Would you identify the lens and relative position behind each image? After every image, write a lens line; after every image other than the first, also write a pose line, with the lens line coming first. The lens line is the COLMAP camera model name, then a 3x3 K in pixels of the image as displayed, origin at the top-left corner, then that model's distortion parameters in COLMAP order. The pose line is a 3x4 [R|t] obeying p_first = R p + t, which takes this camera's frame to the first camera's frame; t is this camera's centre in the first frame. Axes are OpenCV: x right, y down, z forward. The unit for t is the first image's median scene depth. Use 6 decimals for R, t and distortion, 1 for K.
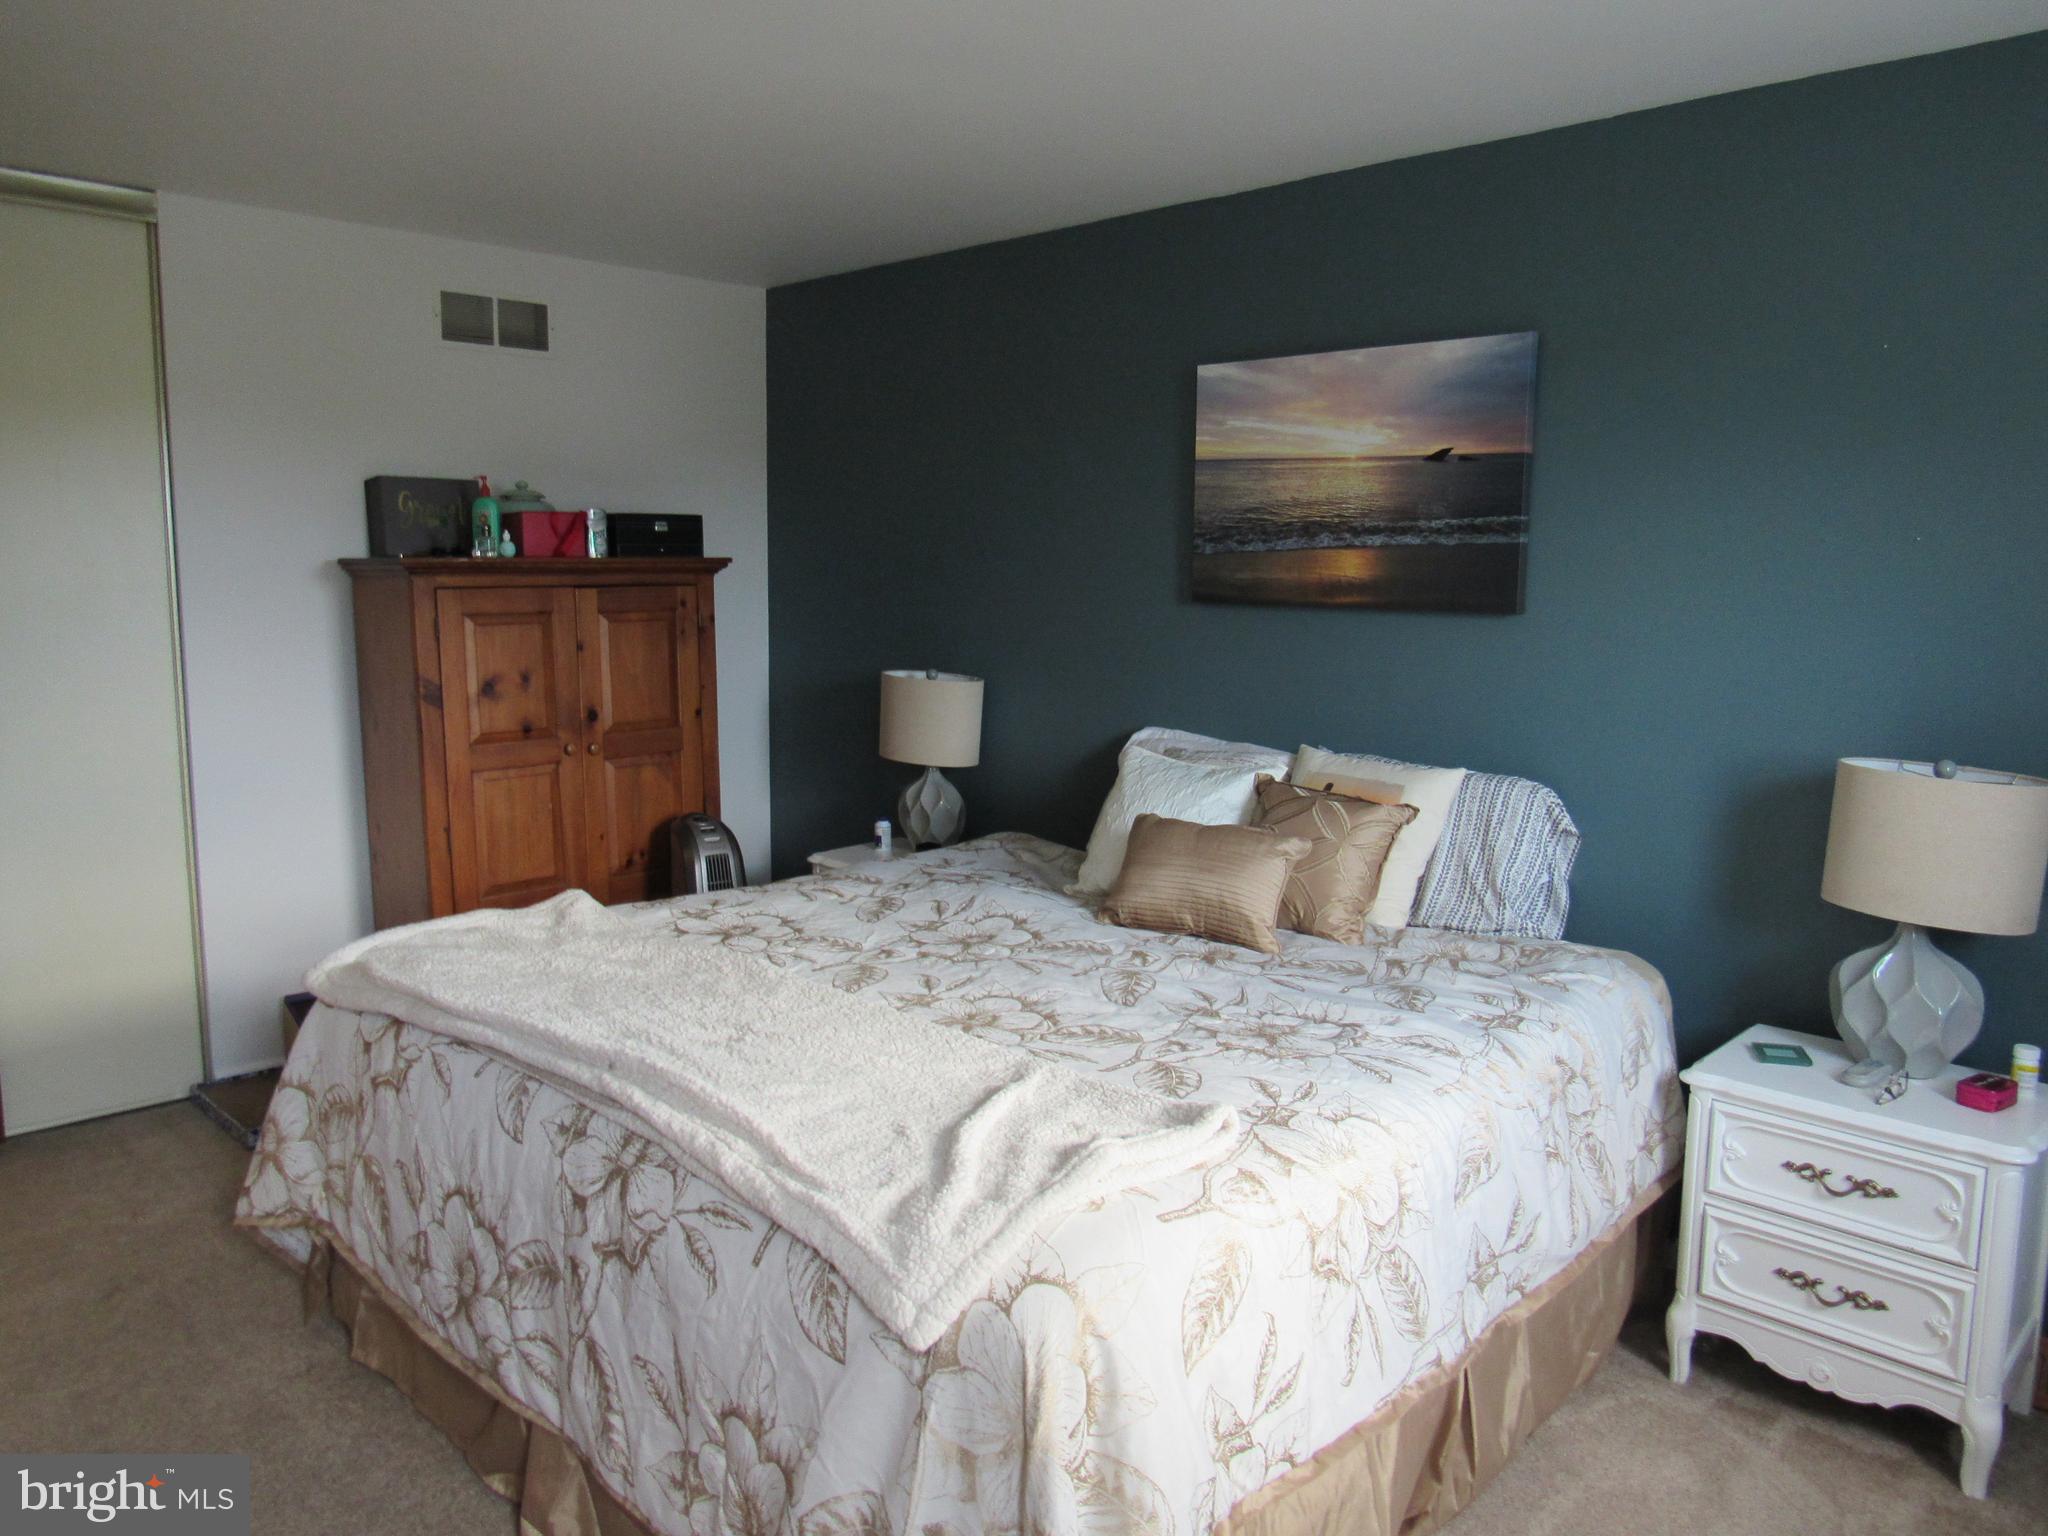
lens RADIAL K [[1468.5, 0, 1015.9], [0, 1468.5, 773.2], [0, 0, 1]] dist [-0.026961, 0.010170]
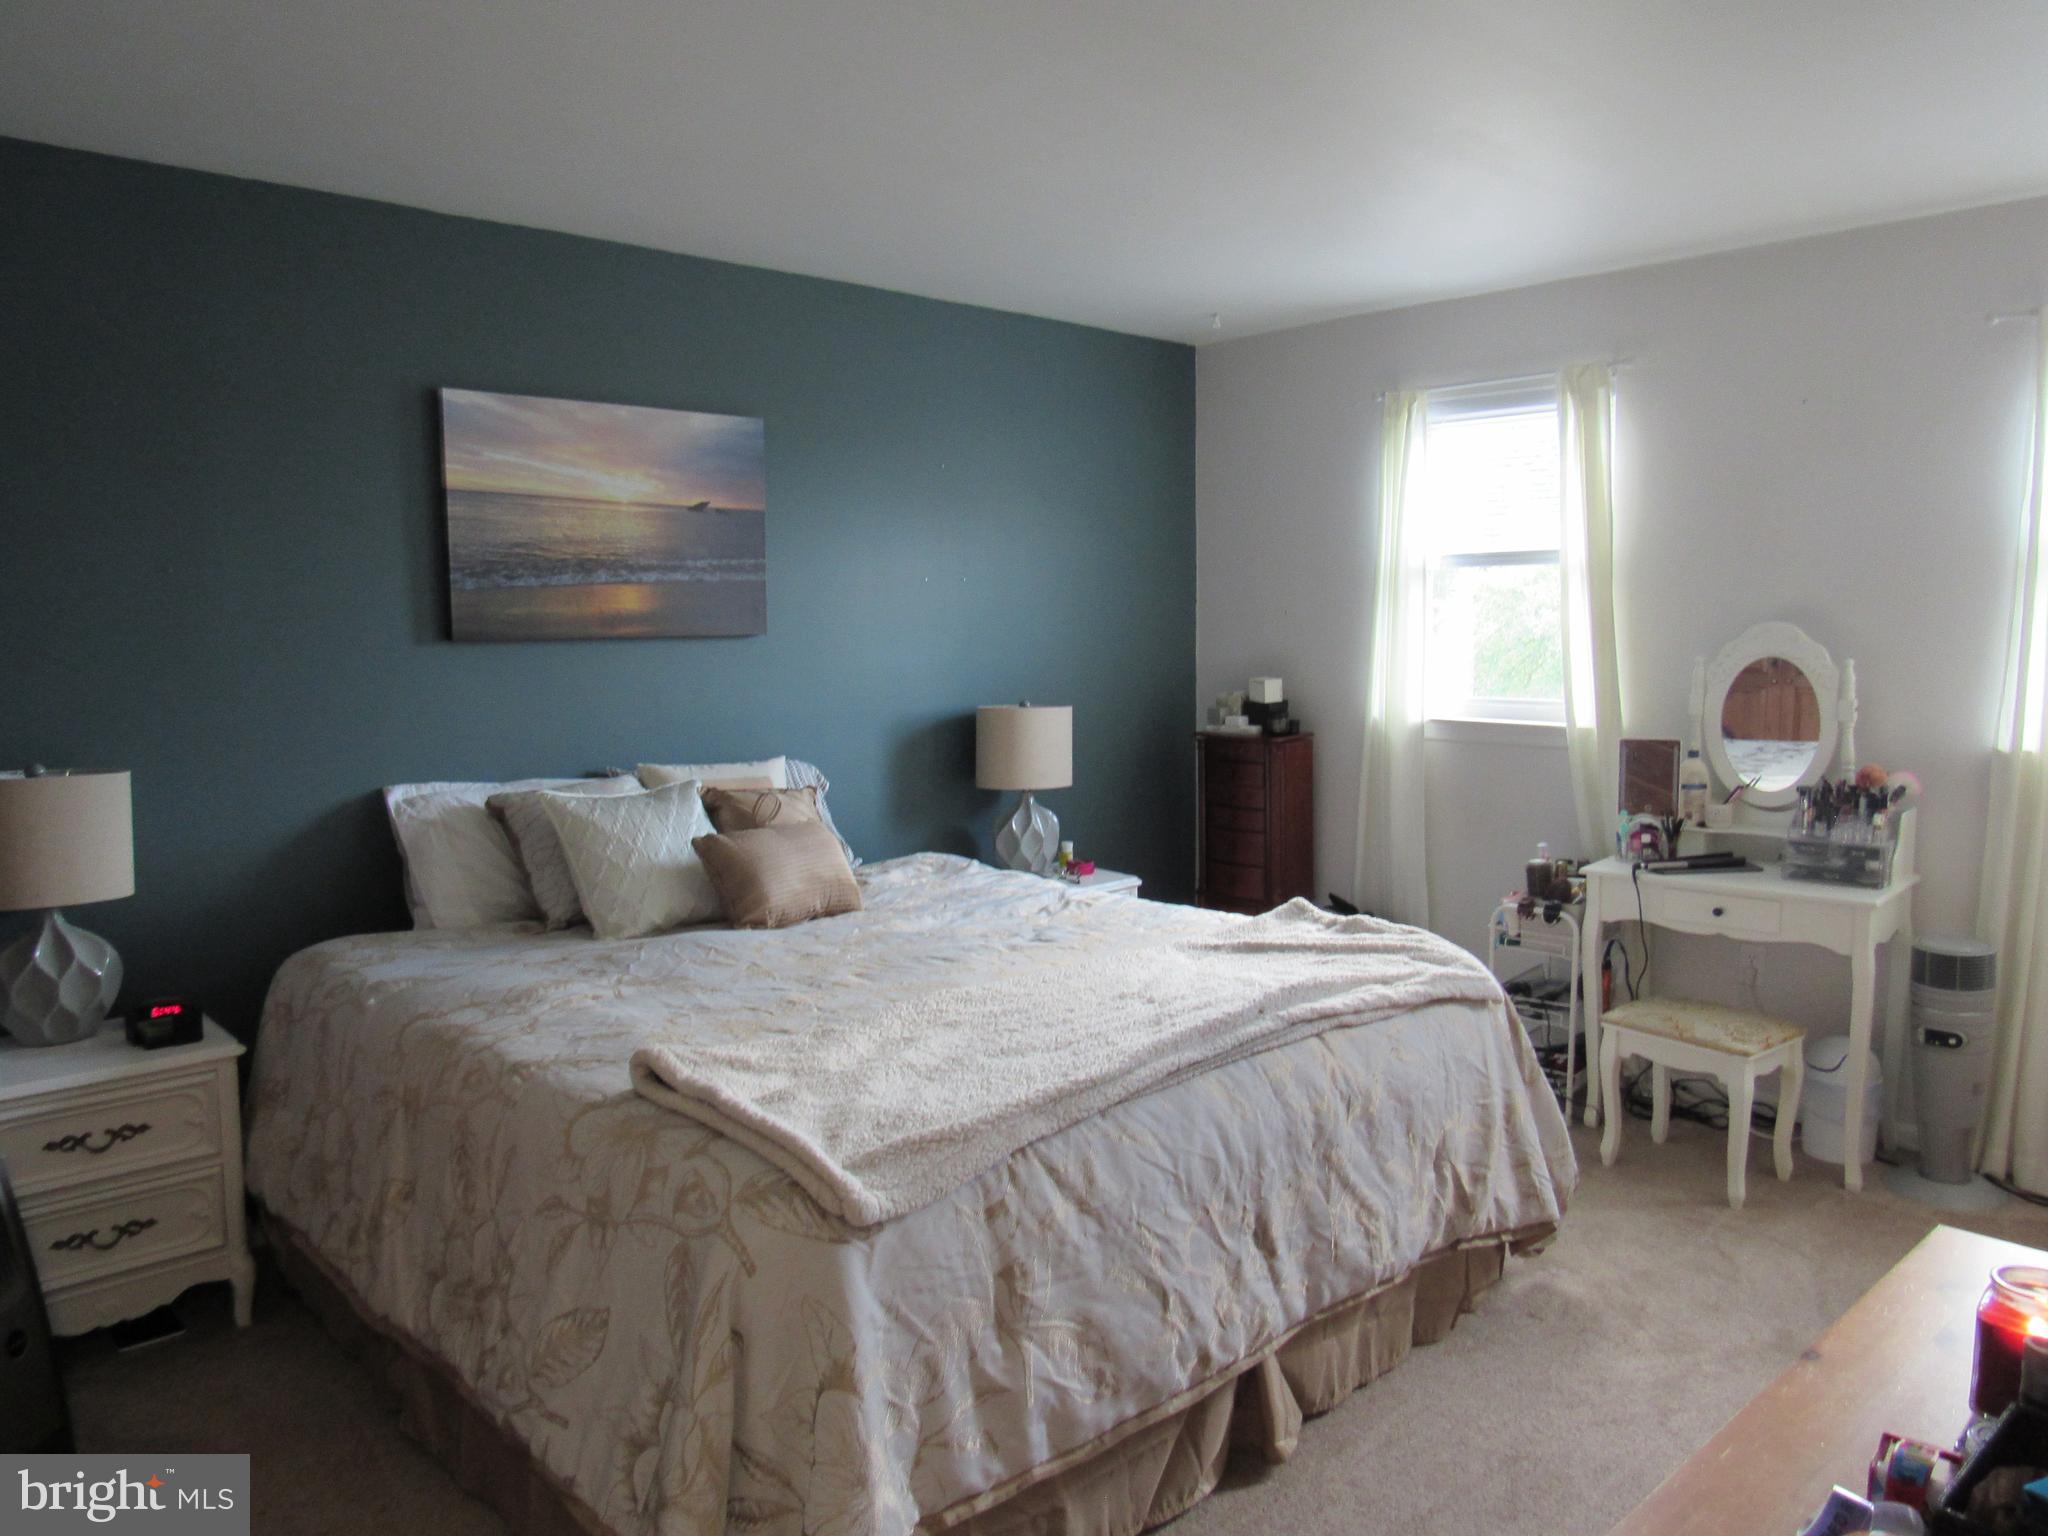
lens RADIAL K [[1468.5, 0, 1014.4], [0, 1468.5, 764.9], [0, 0, 1]] dist [-0.026961, 0.010170]
pose [[0.050878, -0.106127, 0.993050, -0.864396], [0.158409, 0.982608, 0.096895, -0.080373], [-0.986062, 0.152378, 0.066804, 0.660334]]
